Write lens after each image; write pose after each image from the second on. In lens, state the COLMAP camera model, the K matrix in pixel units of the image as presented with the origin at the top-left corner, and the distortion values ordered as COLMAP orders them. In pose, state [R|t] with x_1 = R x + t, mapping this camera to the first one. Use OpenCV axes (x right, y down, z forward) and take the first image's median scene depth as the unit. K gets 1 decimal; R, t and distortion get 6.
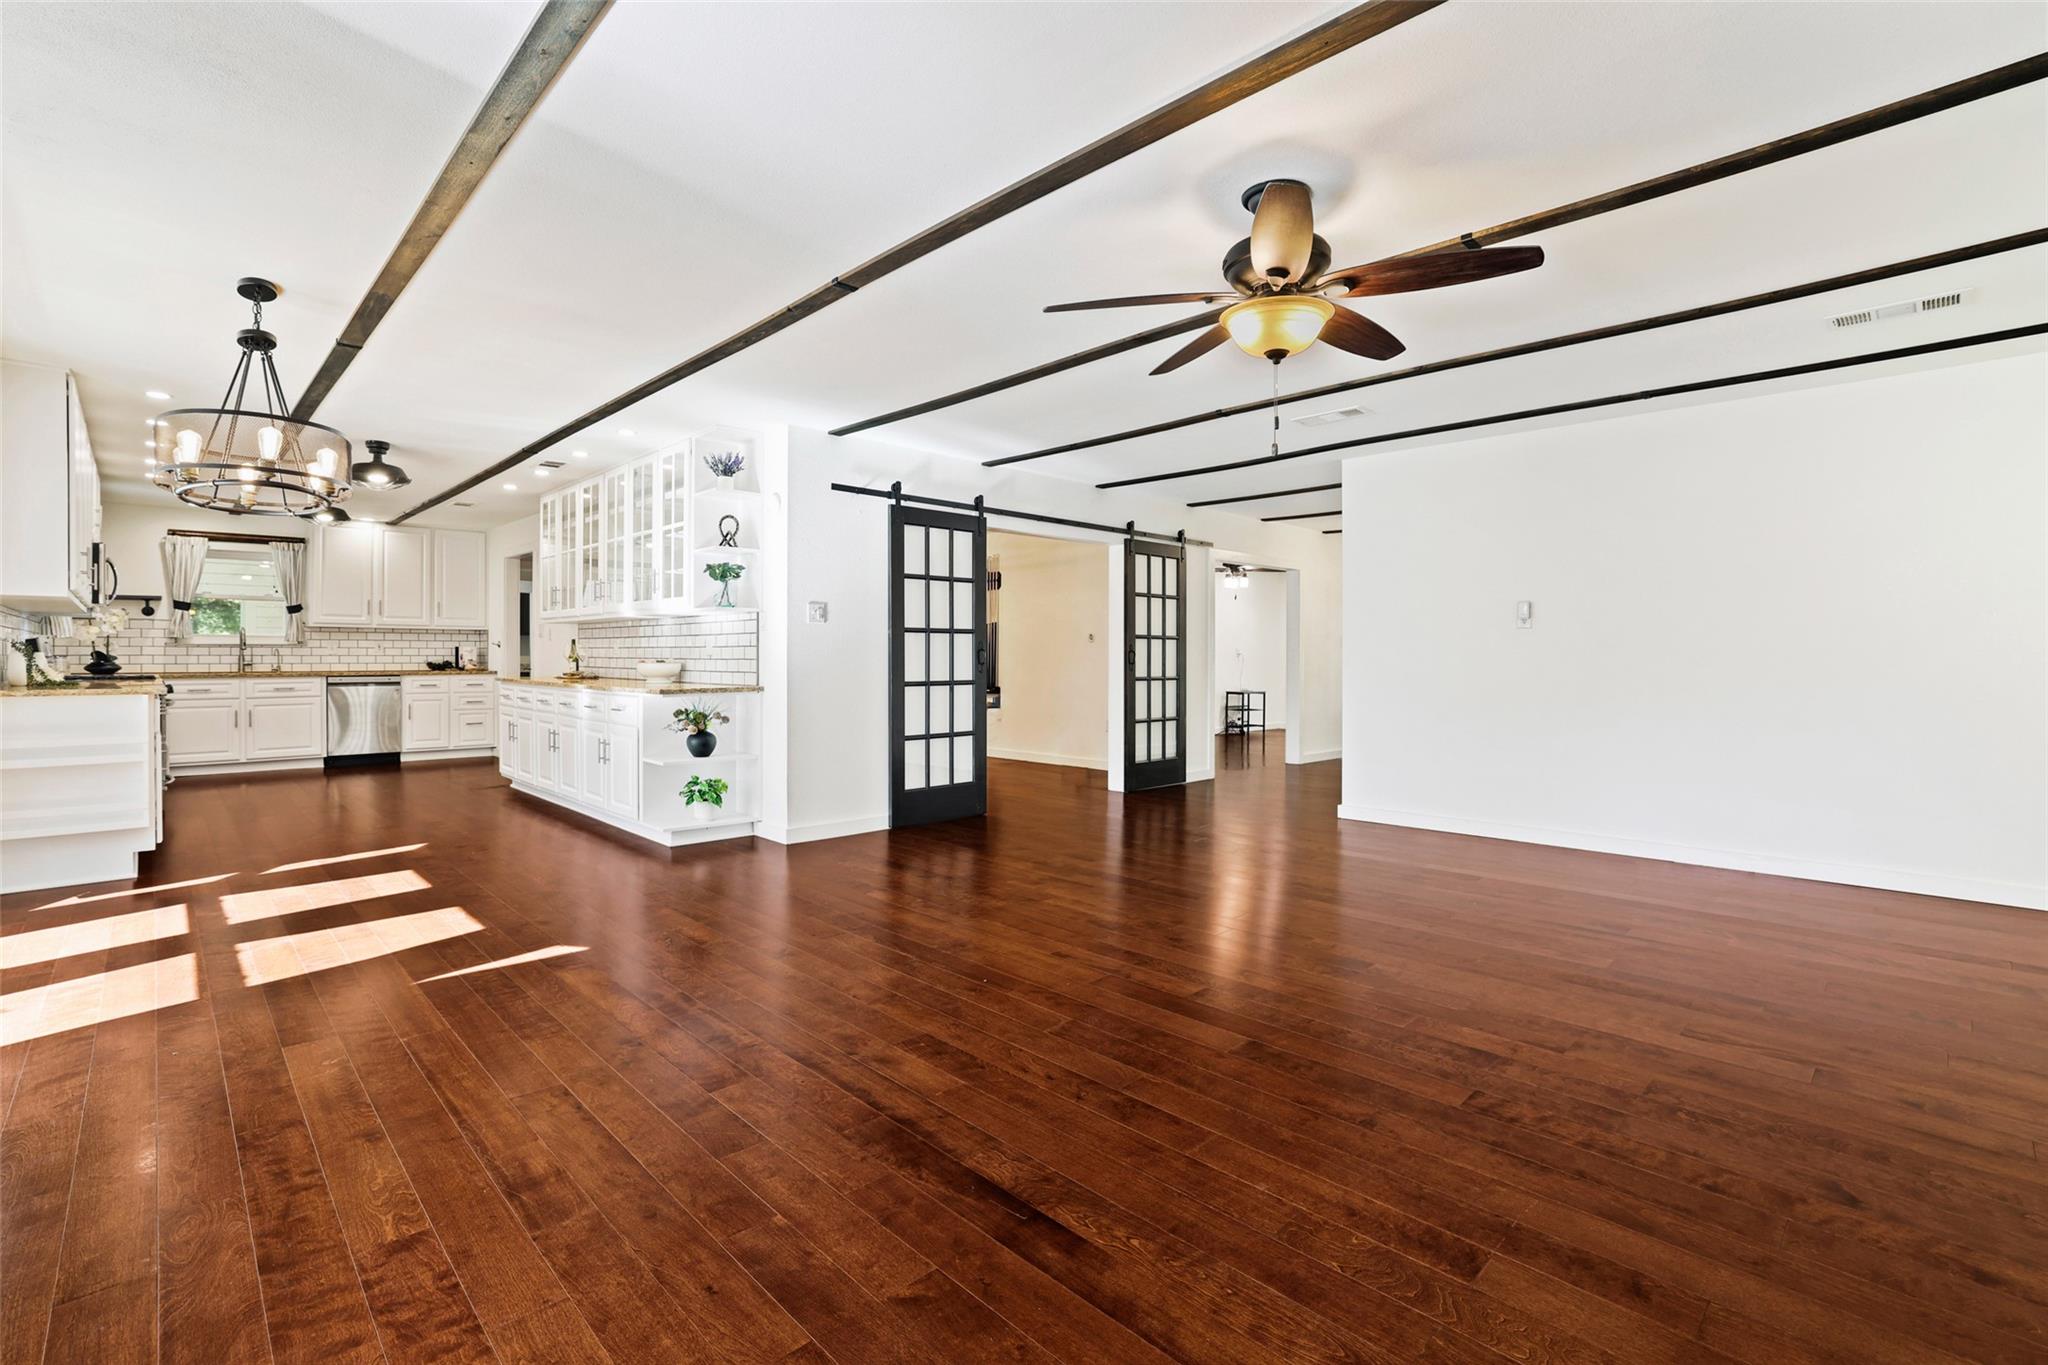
lens RADIAL K [[932.9, 0, 1014.1], [0, 932.9, 665.4], [0, 0, 1]] dist [-0.002935, -0.000699]
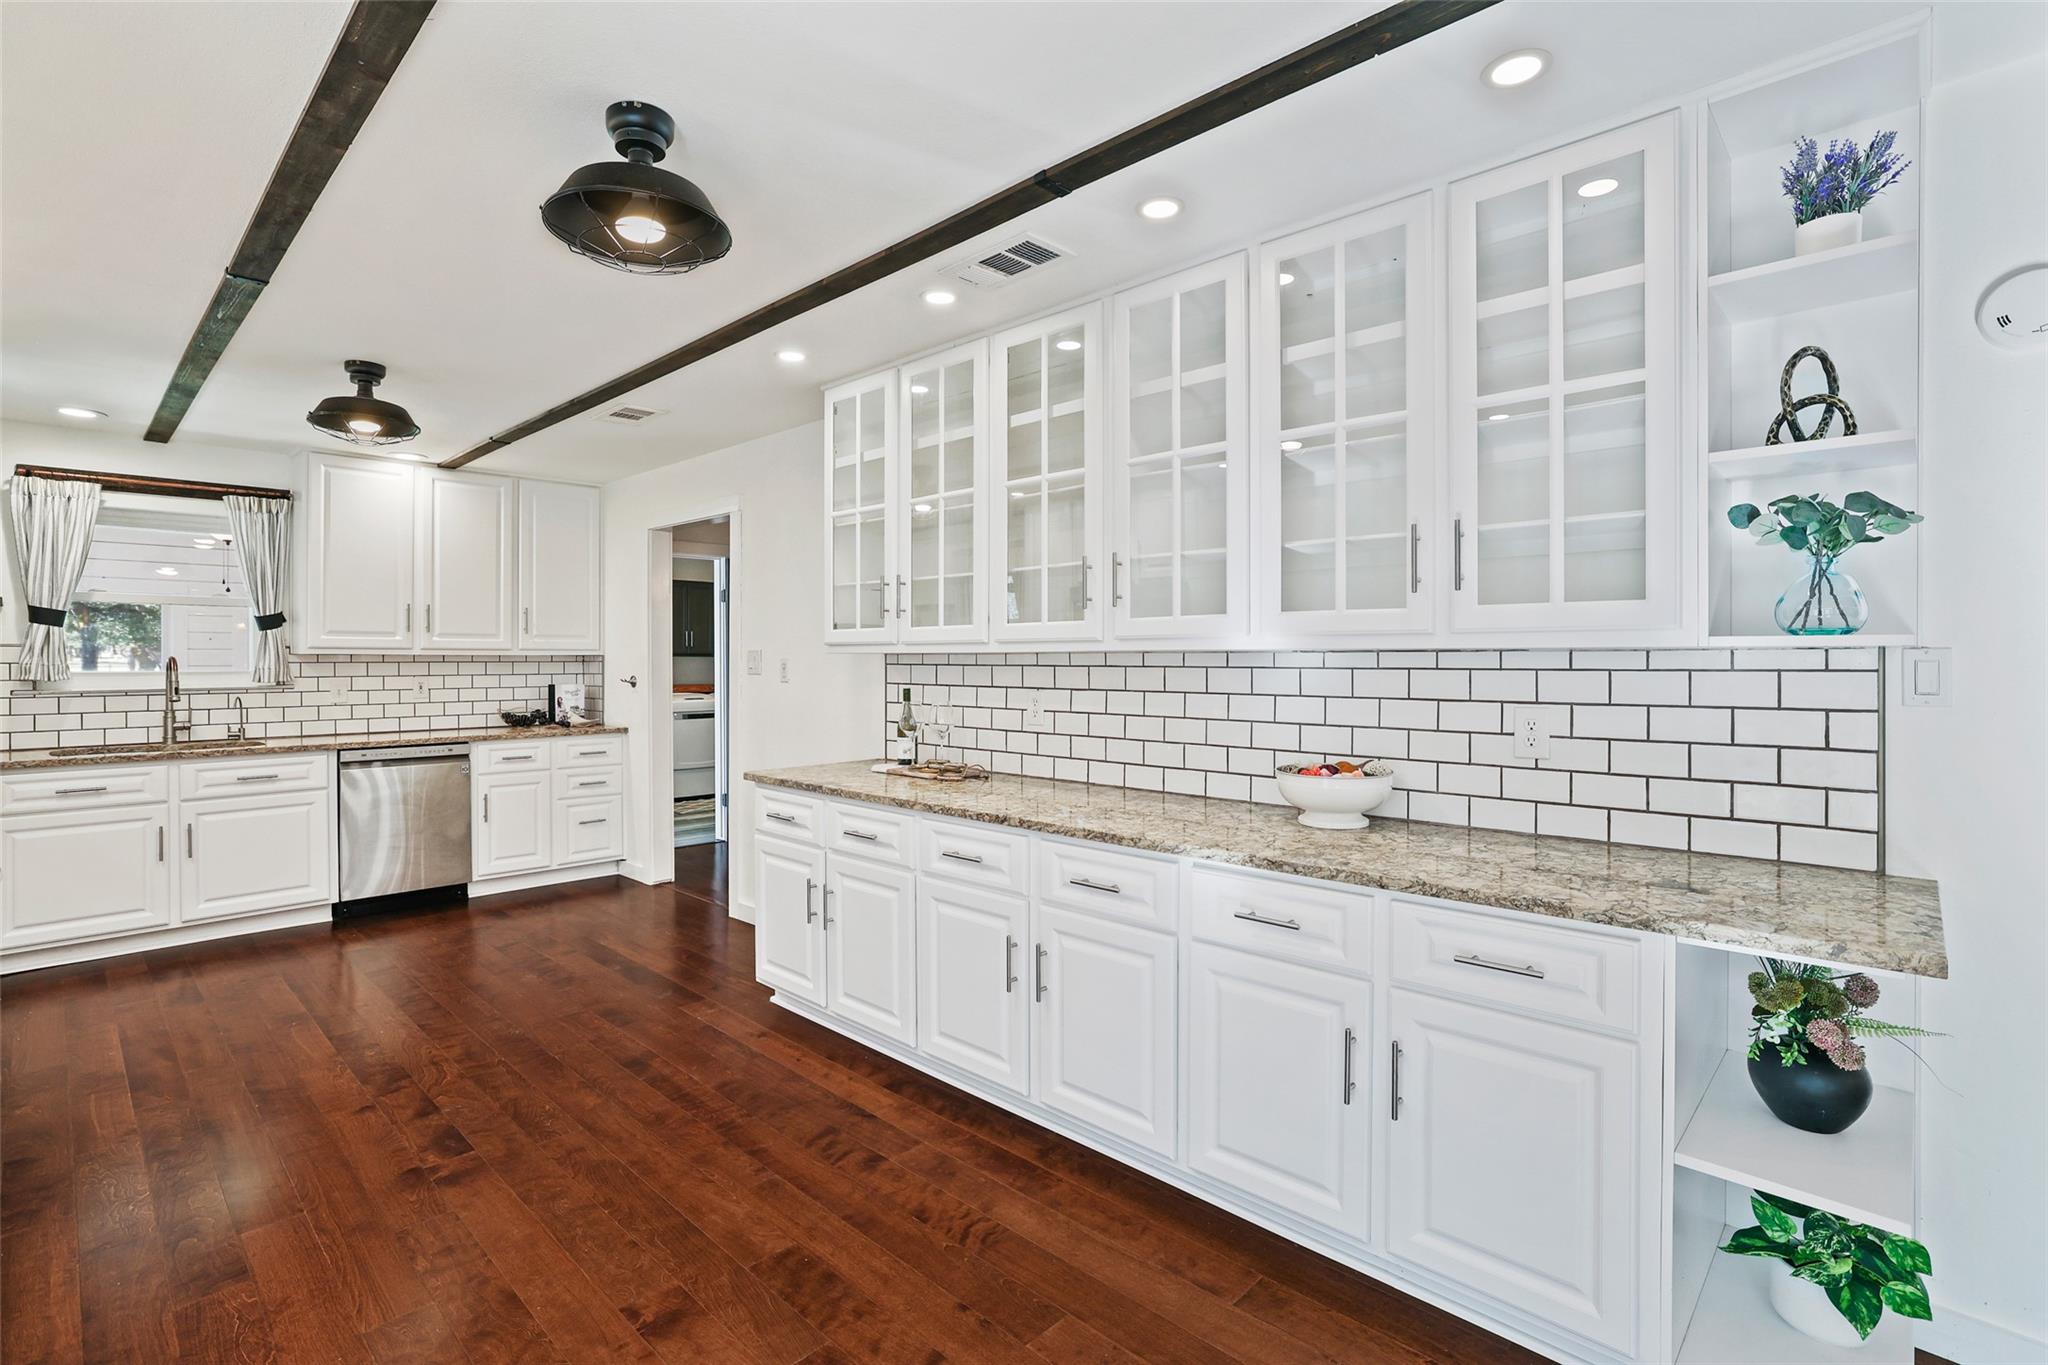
lens RADIAL K [[962.0, 0, 1016.9], [0, 962.0, 669.8], [0, 0, 1]] dist [-0.006426, 0.002711]
pose [[0.999018, -0.003665, 0.044159, -0.381526], [0.003549, 0.999990, 0.002702, -0.033985], [-0.044169, -0.002543, 0.999021, 0.445009]]
